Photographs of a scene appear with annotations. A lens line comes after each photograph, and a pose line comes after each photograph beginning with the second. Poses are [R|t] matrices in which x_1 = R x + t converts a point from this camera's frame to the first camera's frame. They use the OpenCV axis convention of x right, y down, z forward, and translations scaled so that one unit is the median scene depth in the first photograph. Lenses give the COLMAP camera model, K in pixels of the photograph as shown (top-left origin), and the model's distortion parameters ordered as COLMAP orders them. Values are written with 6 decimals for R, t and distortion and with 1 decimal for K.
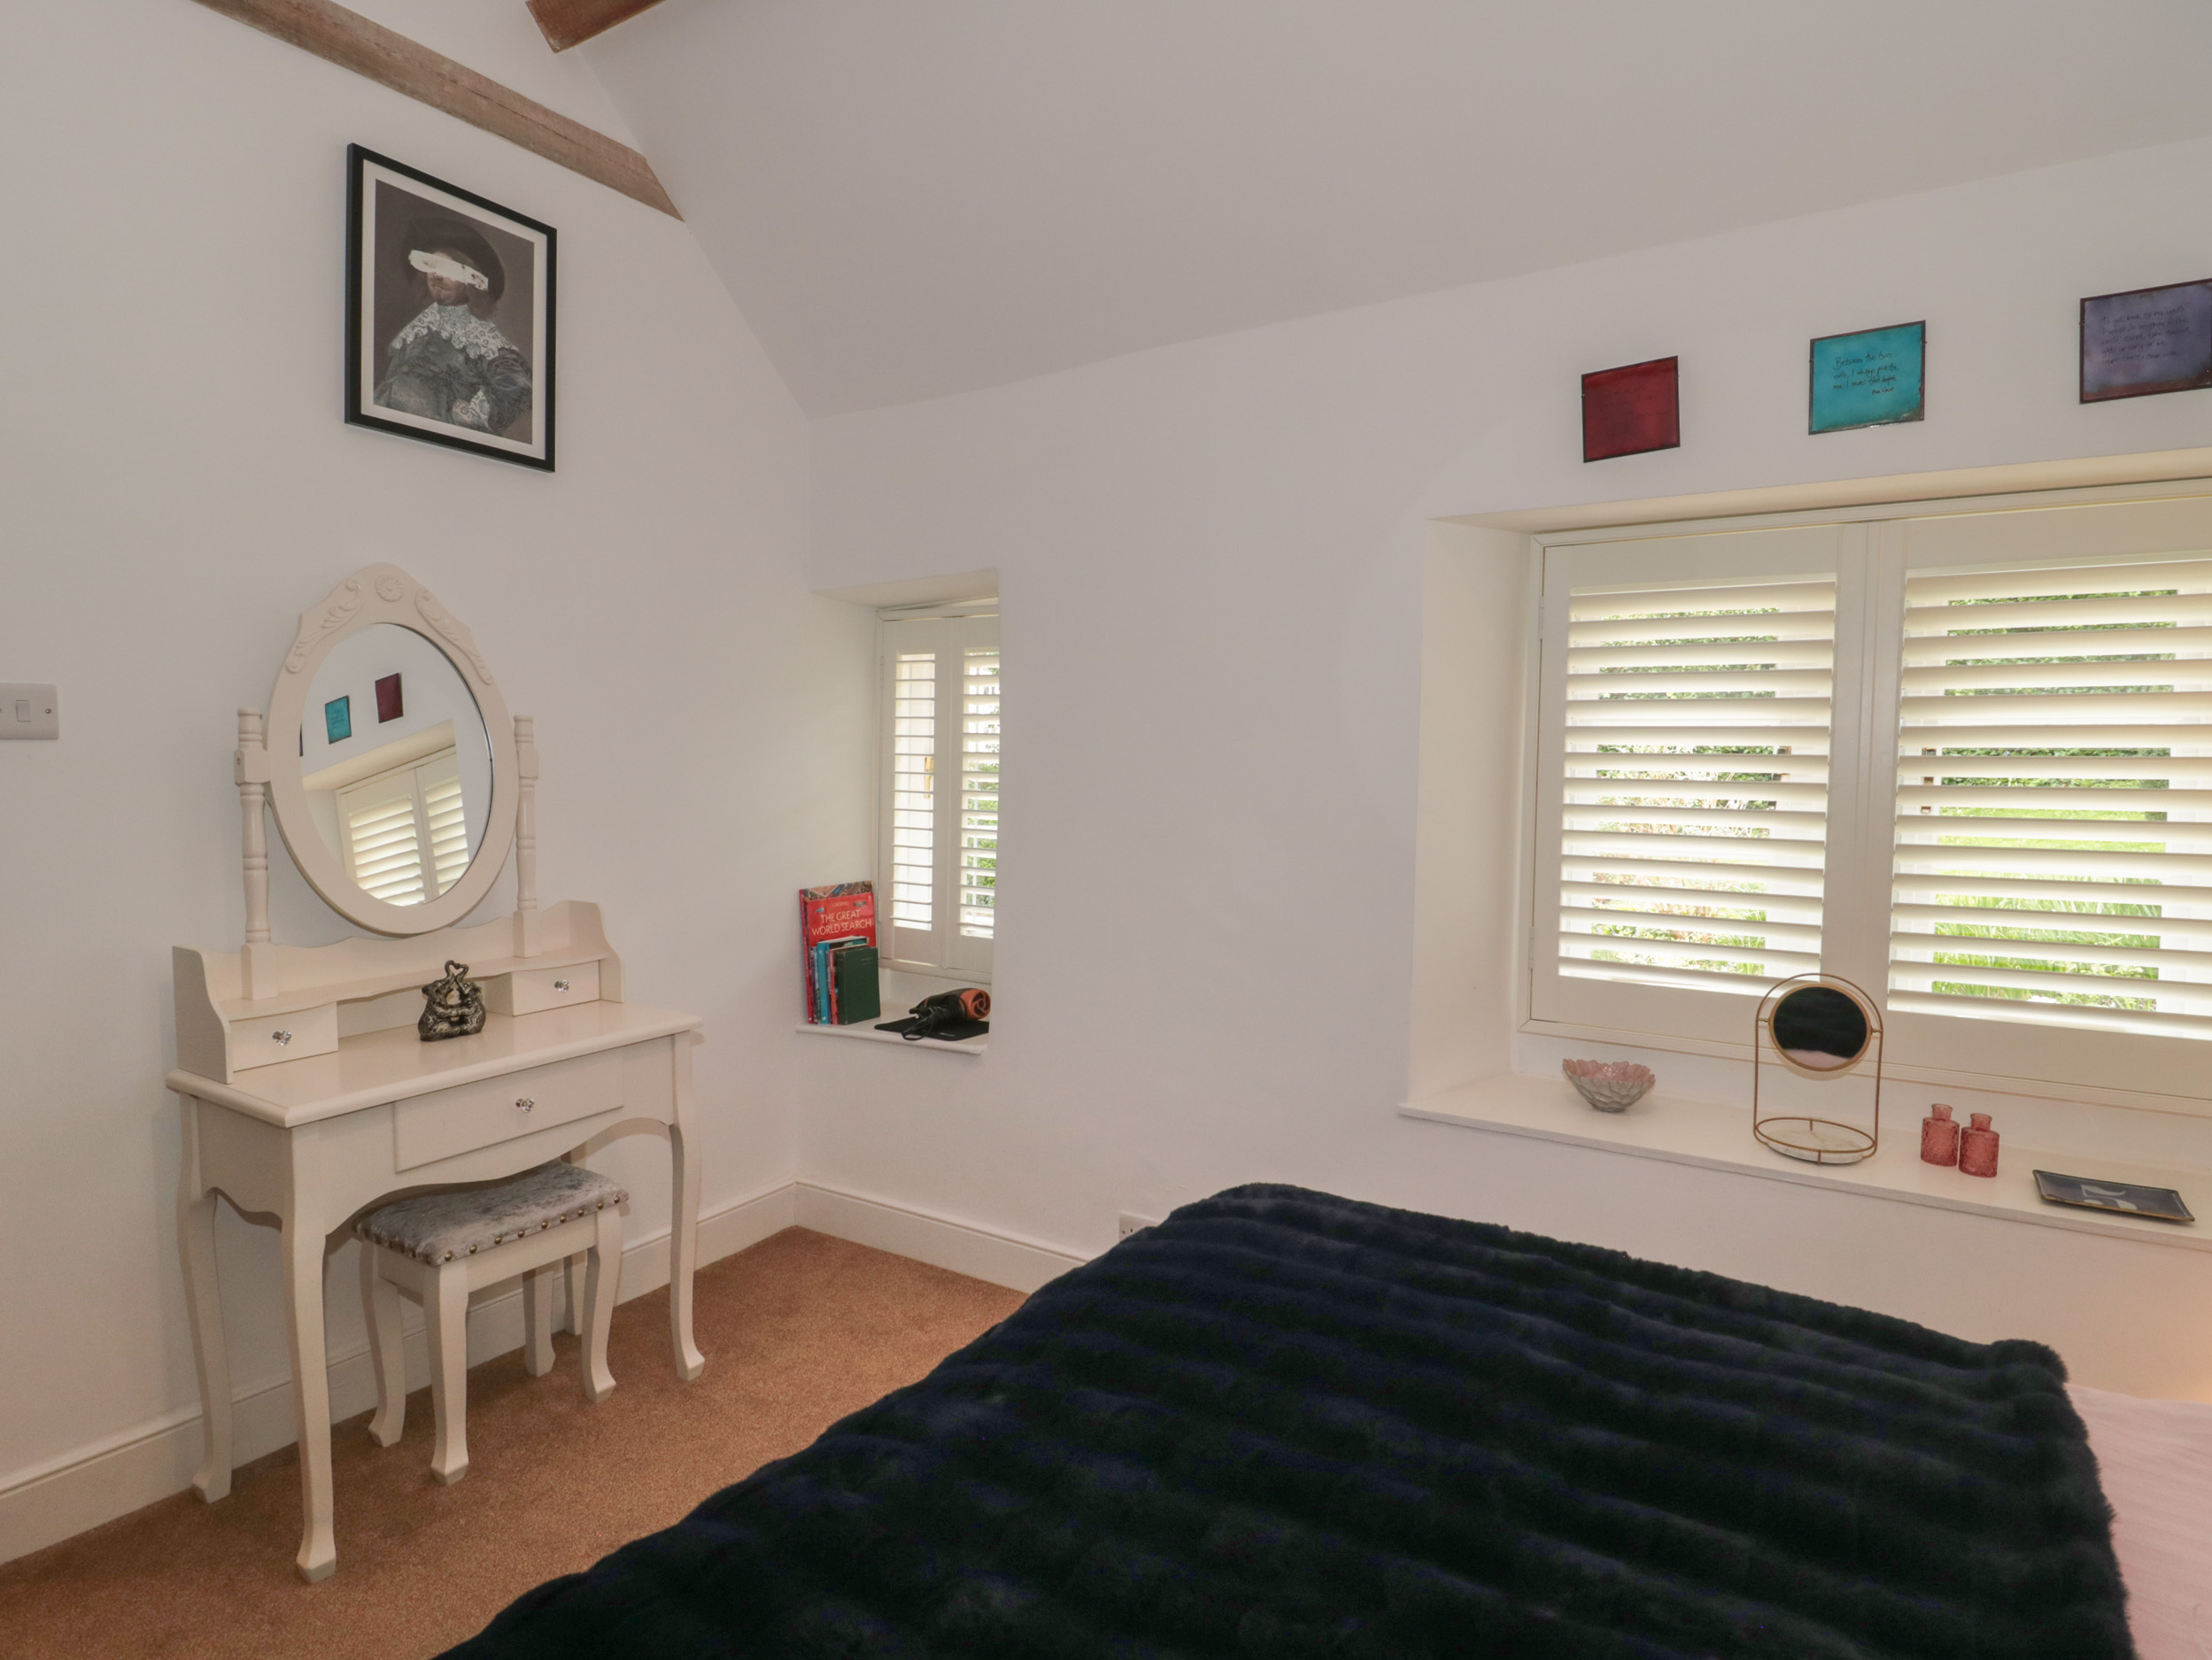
lens RADIAL K [[1169.1, 0, 1103.9], [0, 1169.1, 821.1], [0, 0, 1]] dist [0.007059, -0.015756]
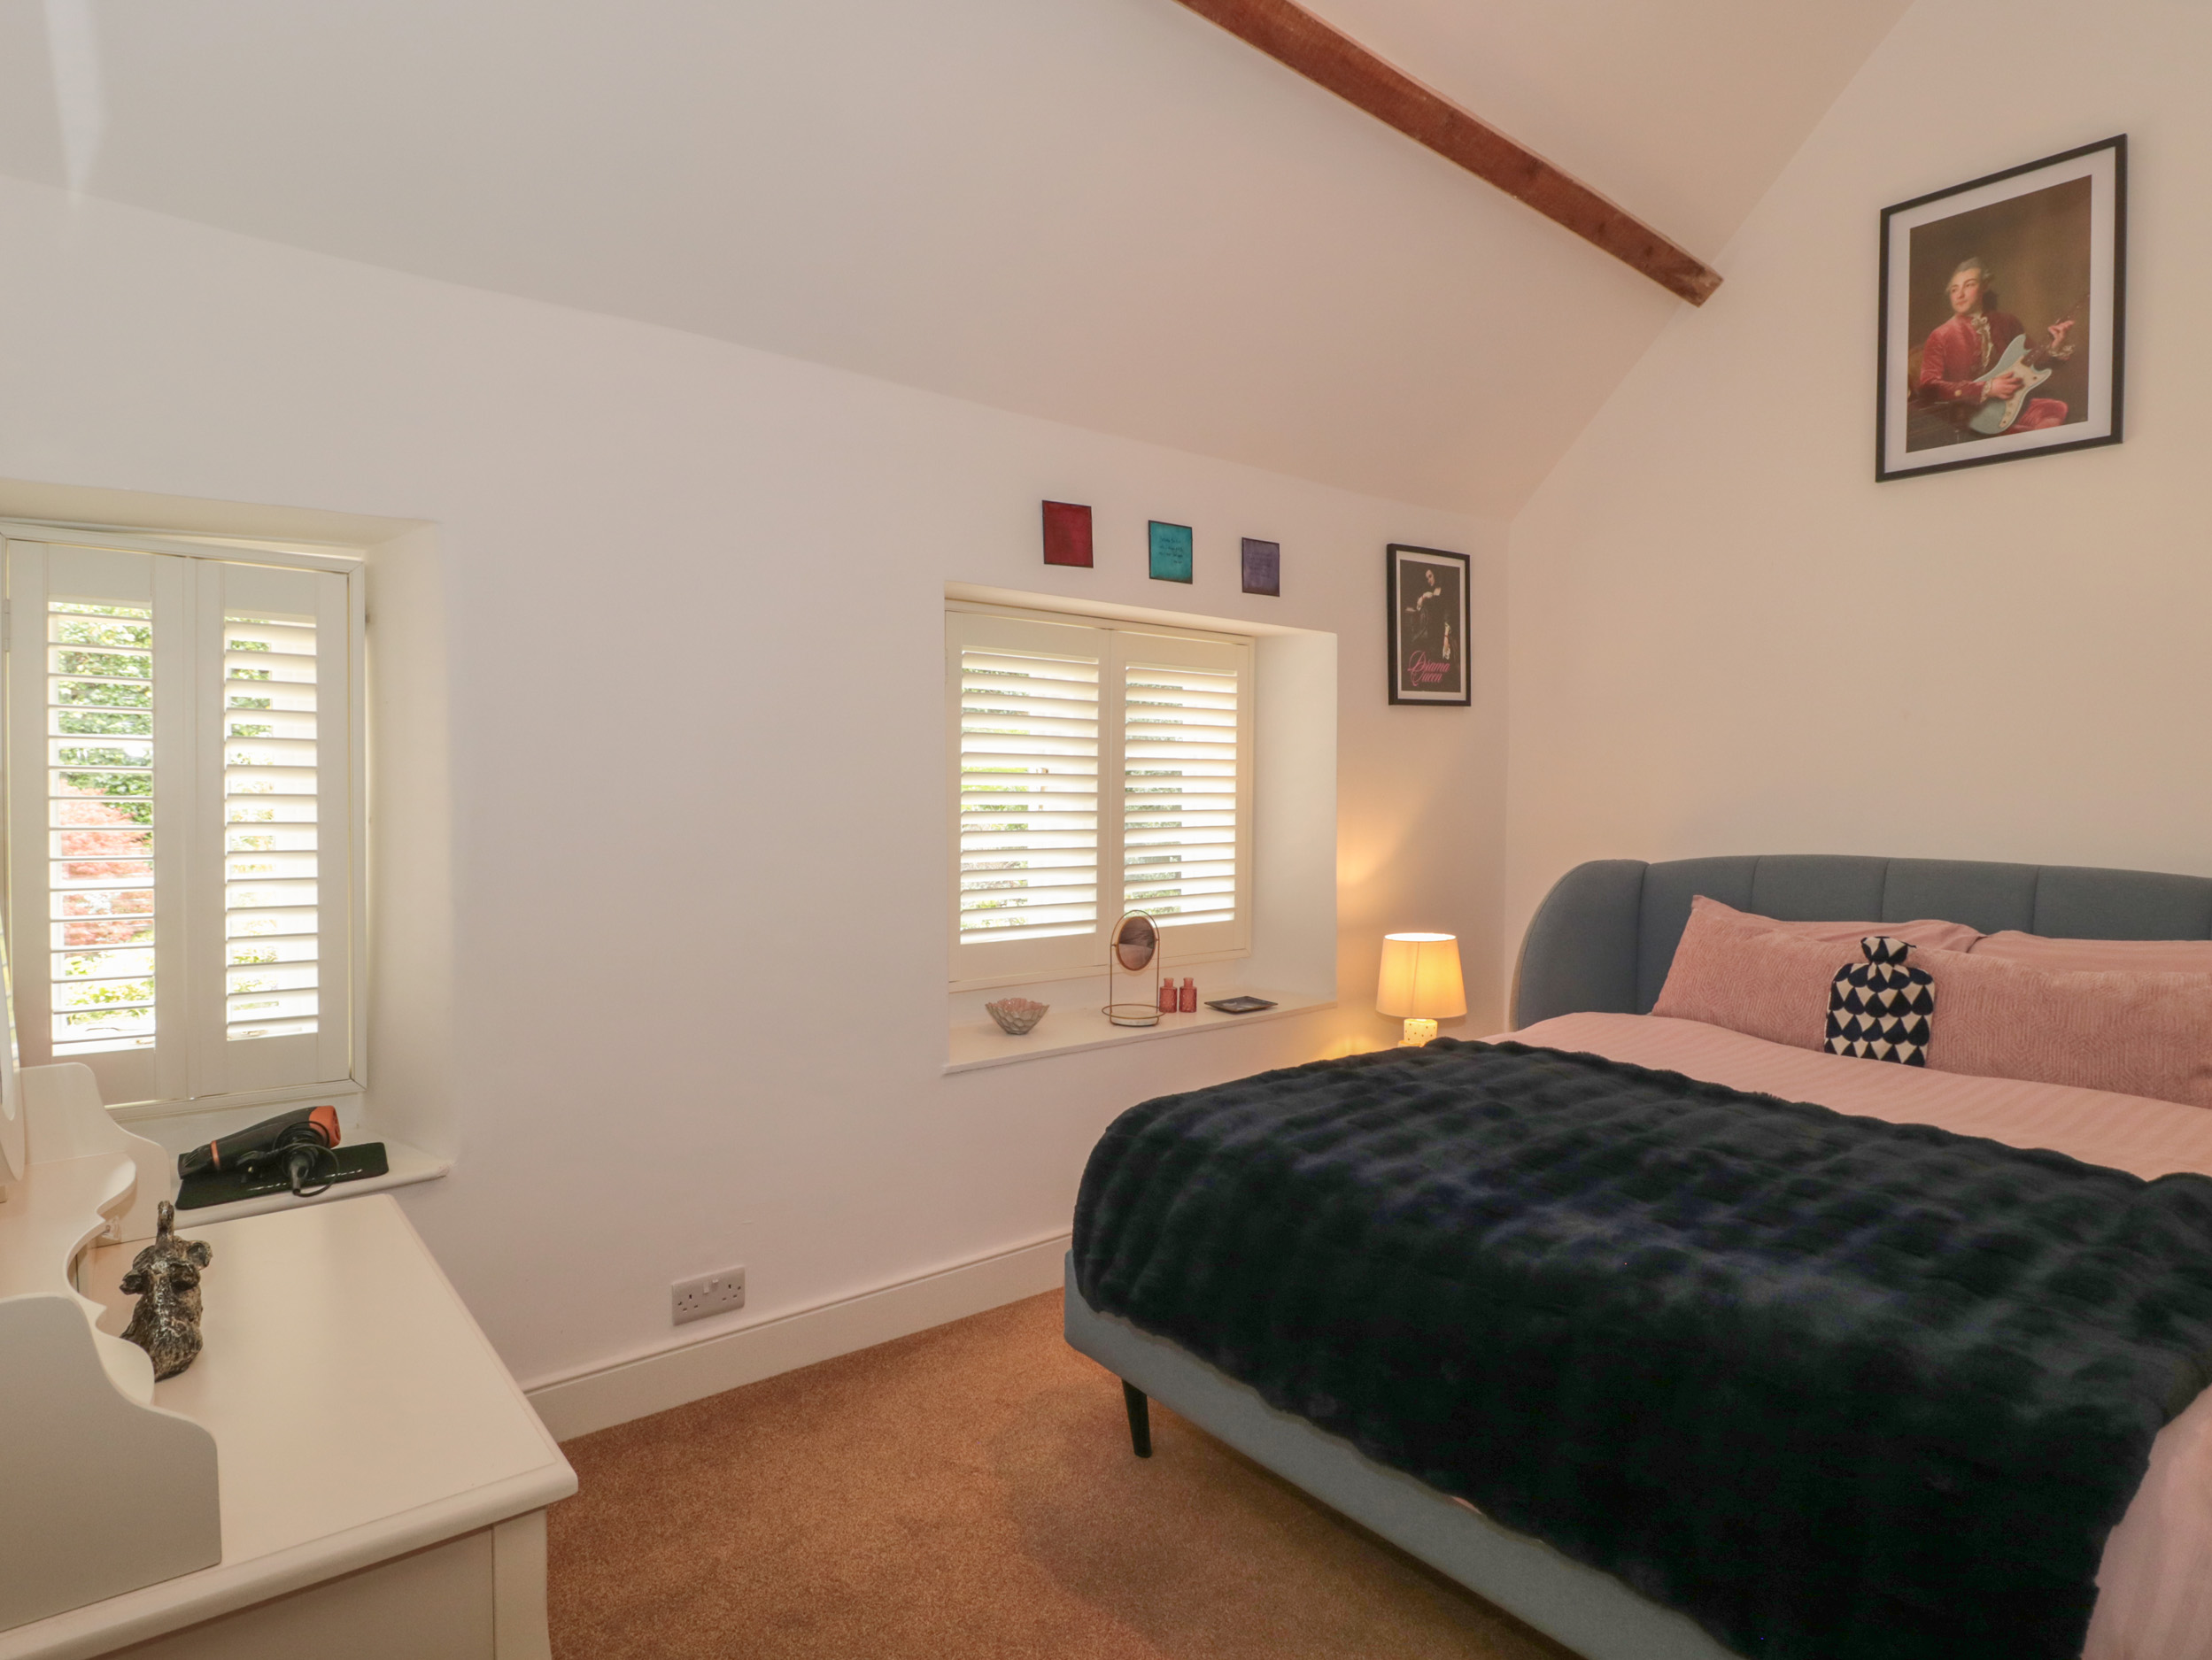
lens RADIAL K [[1169.1, 0, 1103.9], [0, 1169.1, 821.1], [0, 0, 1]] dist [0.007059, -0.015756]
pose [[0.338491, -0.041429, 0.940057, -0.817064], [0.034702, 0.998900, 0.031527, -0.041043], [-0.940330, 0.021950, 0.339556, 0.439442]]
